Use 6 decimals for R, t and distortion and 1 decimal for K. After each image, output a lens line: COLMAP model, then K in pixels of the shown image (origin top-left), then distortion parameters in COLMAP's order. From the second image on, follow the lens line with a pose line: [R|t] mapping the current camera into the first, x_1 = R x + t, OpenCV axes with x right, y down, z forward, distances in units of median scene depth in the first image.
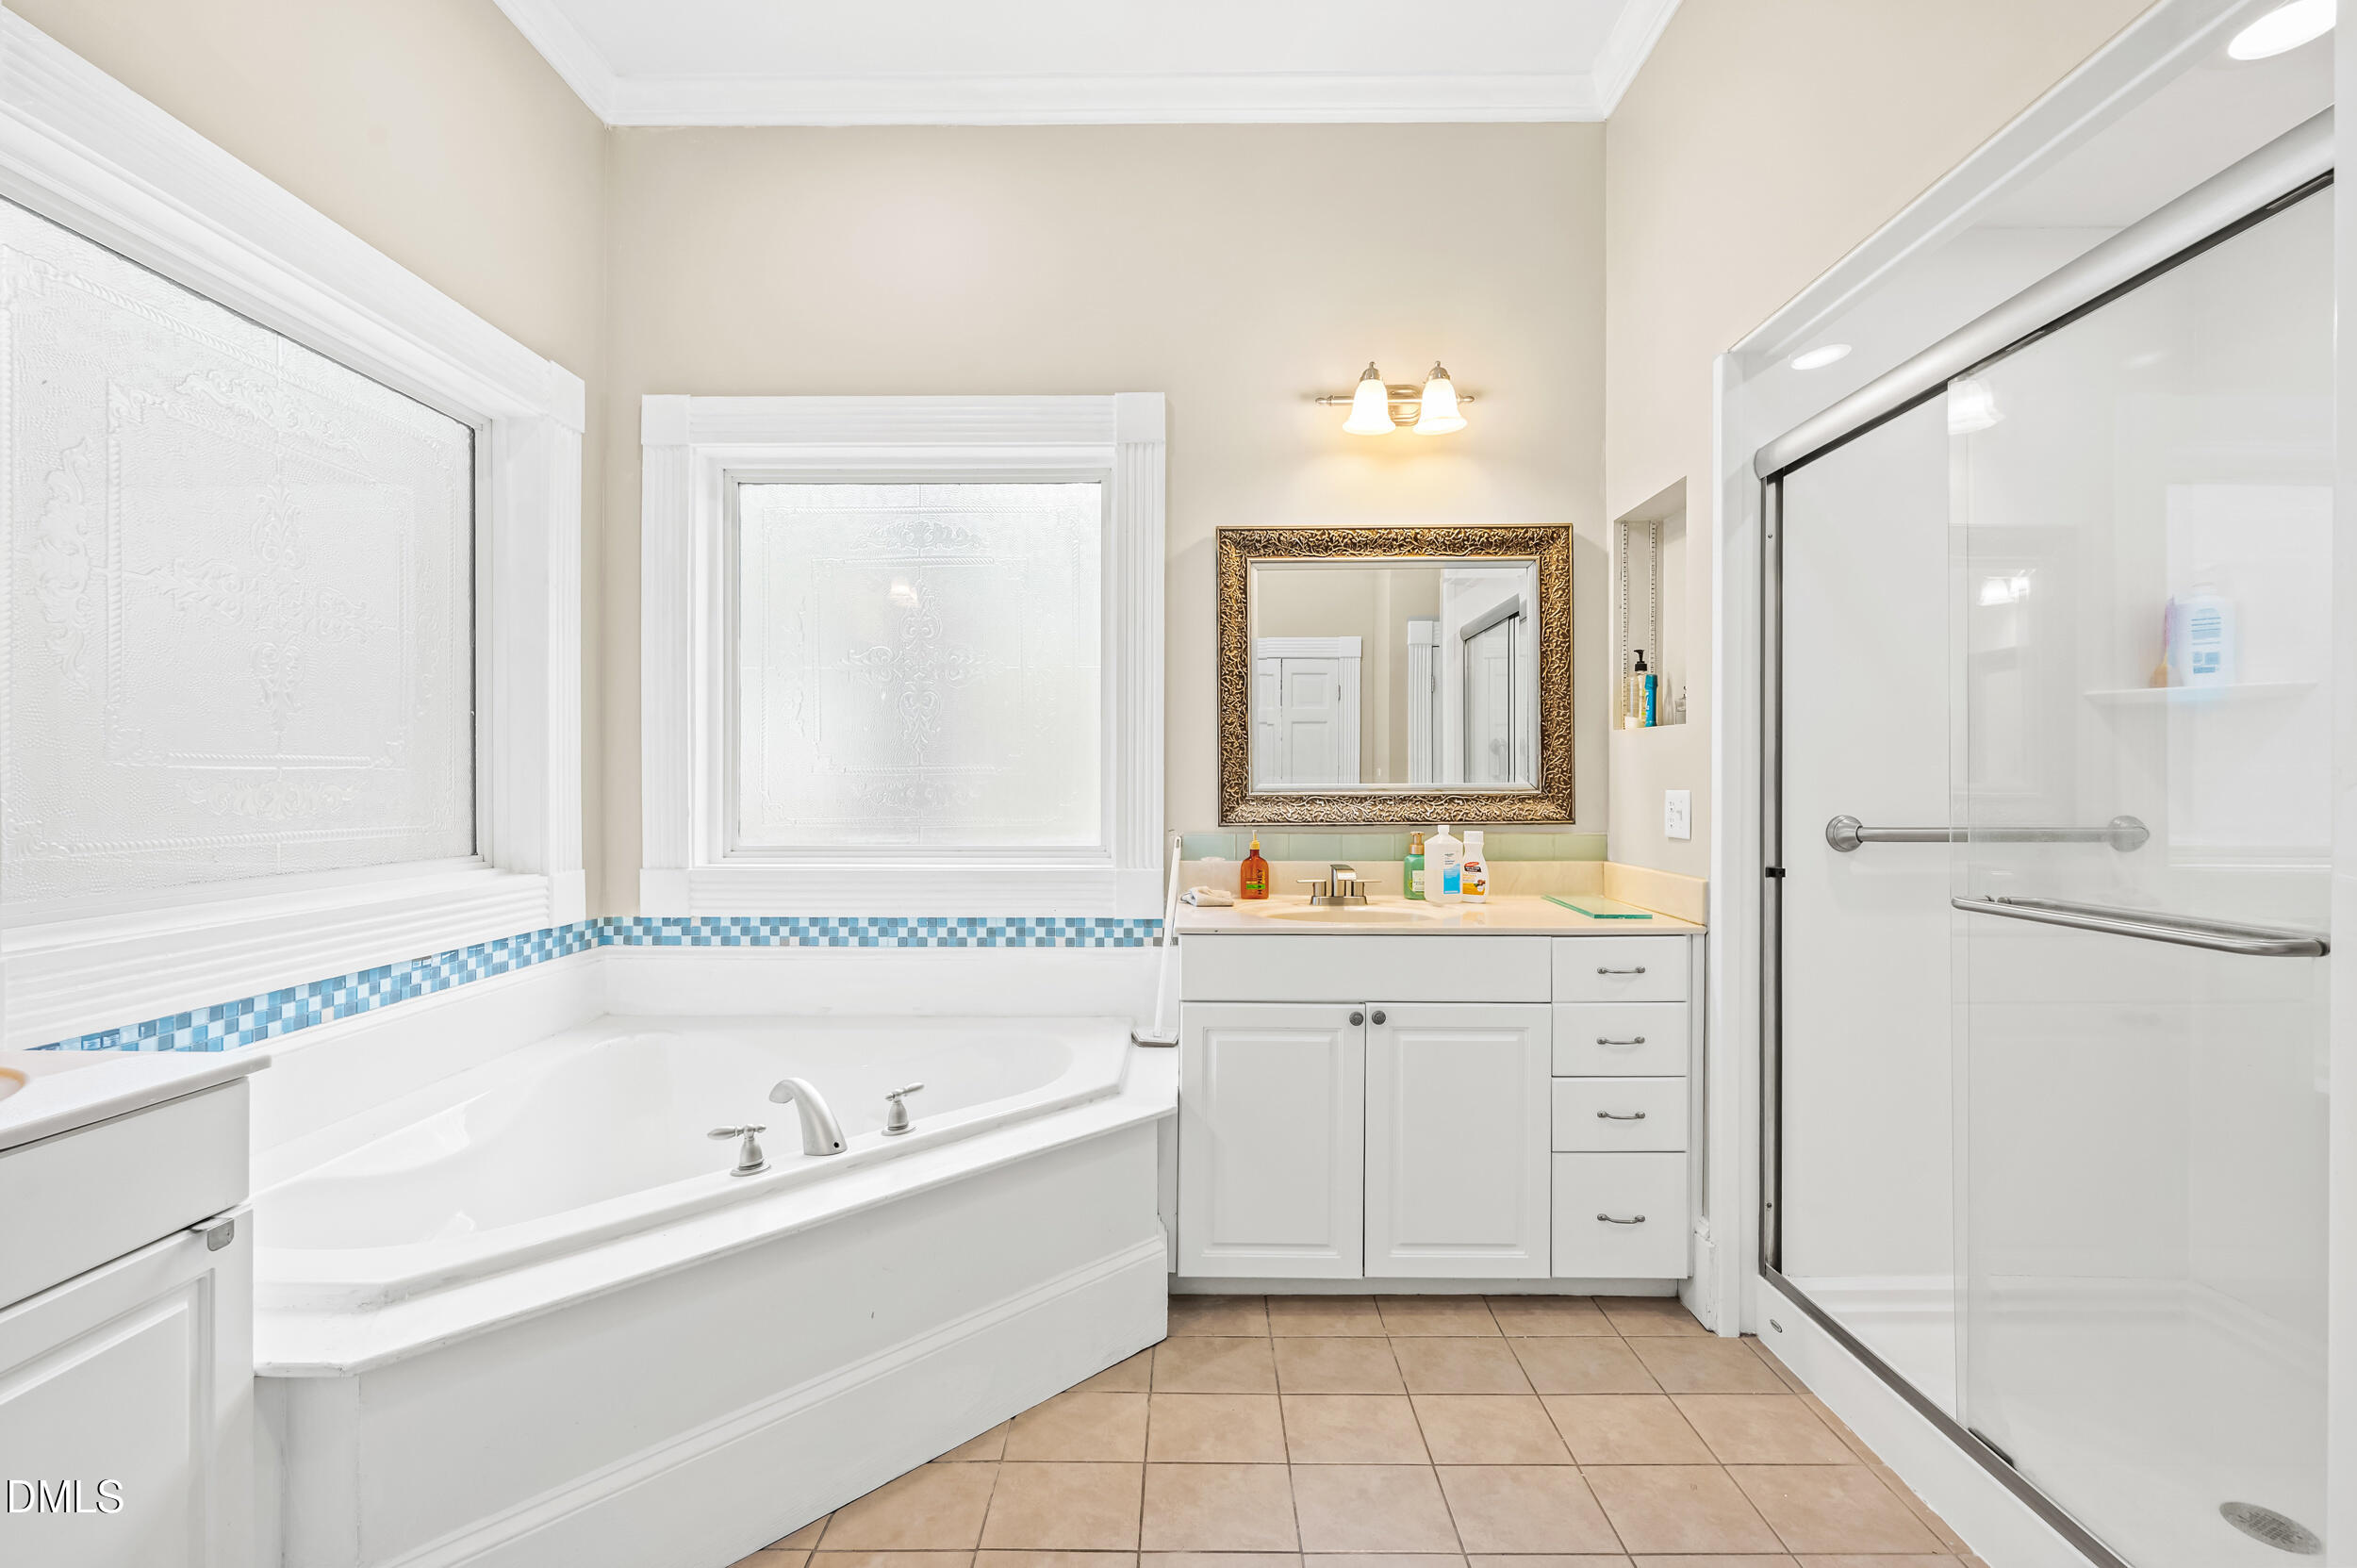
lens RADIAL K [[1029.7, 0, 1170.2], [0, 1029.7, 773.1], [0, 0, 1]] dist [0.000189, -0.000054]
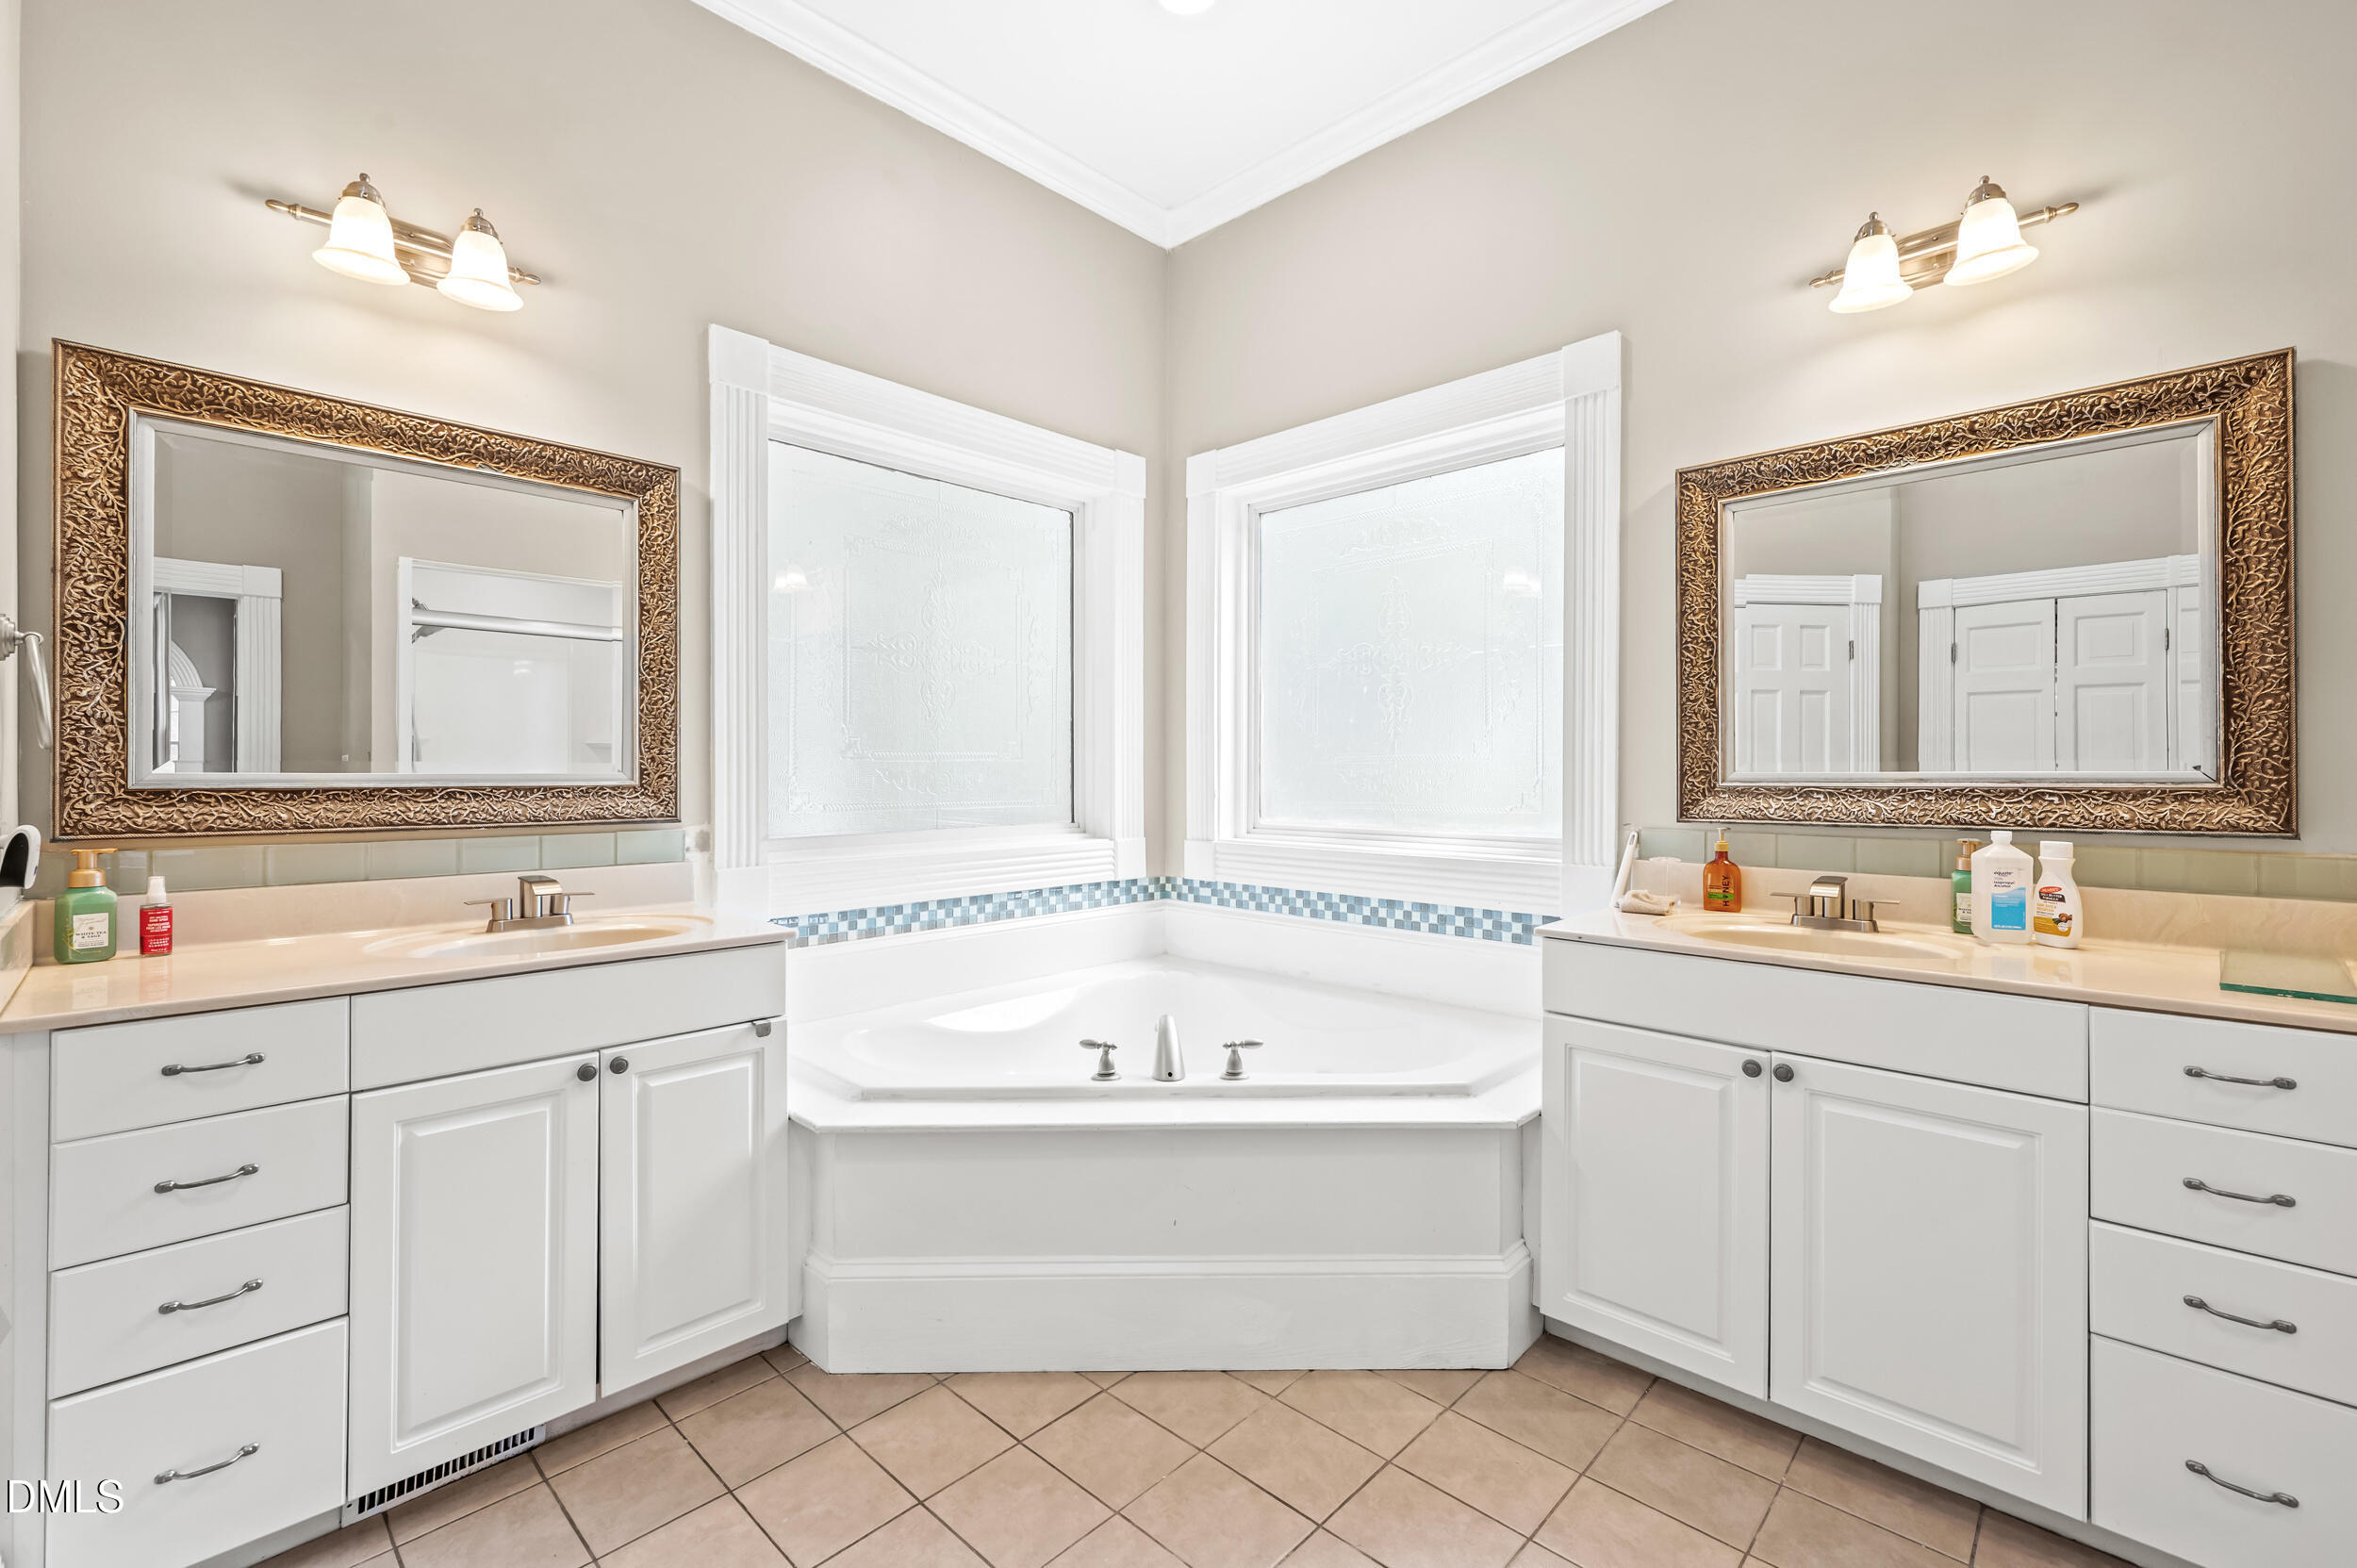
lens RADIAL K [[1027.2, 0, 1170.4], [0, 1027.2, 757.5], [0, 0, 1]] dist [0.000267, -0.000258]
pose [[0.717740, -0.007872, -0.696267, 0.343336], [0.005636, 0.999969, -0.005496, 0.000939], [0.696289, 0.000021, 0.717762, 0.100440]]
